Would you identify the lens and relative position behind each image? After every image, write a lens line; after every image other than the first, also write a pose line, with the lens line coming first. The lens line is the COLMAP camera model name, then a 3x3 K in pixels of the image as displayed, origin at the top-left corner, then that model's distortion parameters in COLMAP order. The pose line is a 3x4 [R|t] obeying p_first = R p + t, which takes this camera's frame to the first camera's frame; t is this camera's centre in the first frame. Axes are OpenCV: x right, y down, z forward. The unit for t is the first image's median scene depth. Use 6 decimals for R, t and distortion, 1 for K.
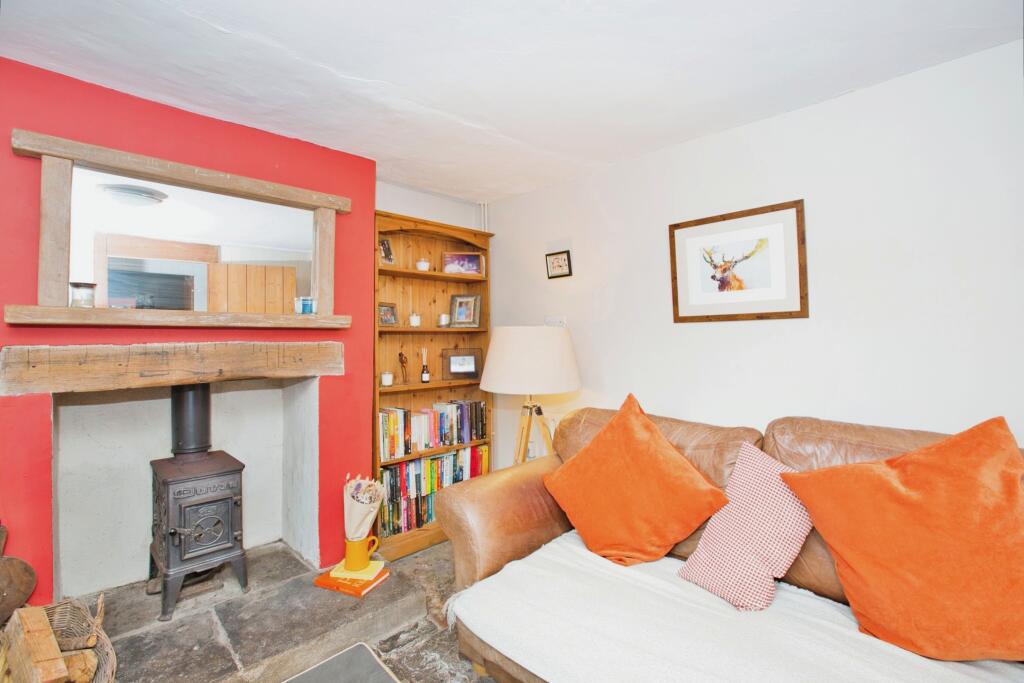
lens RADIAL K [[479.9, 0, 506.0], [0, 479.9, 339.9], [0, 0, 1]] dist [-0.006548, 0.002737]
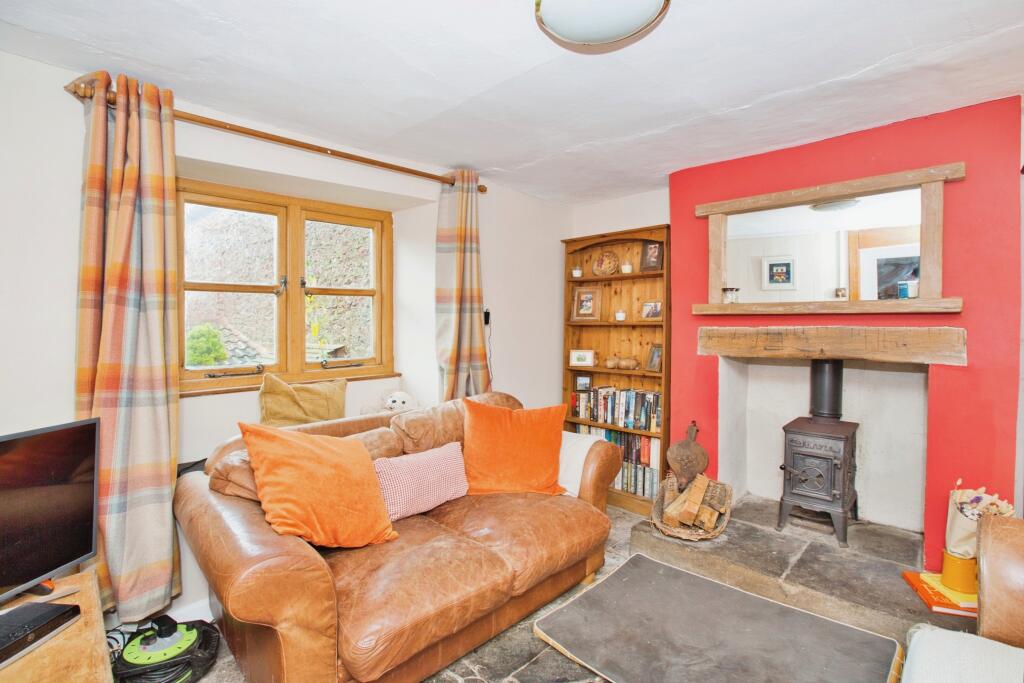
lens RADIAL K [[479.9, 0, 505.0], [0, 479.9, 332.7], [0, 0, 1]] dist [-0.006548, 0.002737]
pose [[0.028645, 0.023644, -0.999310, 0.635682], [-0.004102, 0.999715, 0.023536, -0.004317], [0.999581, 0.003425, 0.028733, 0.191037]]
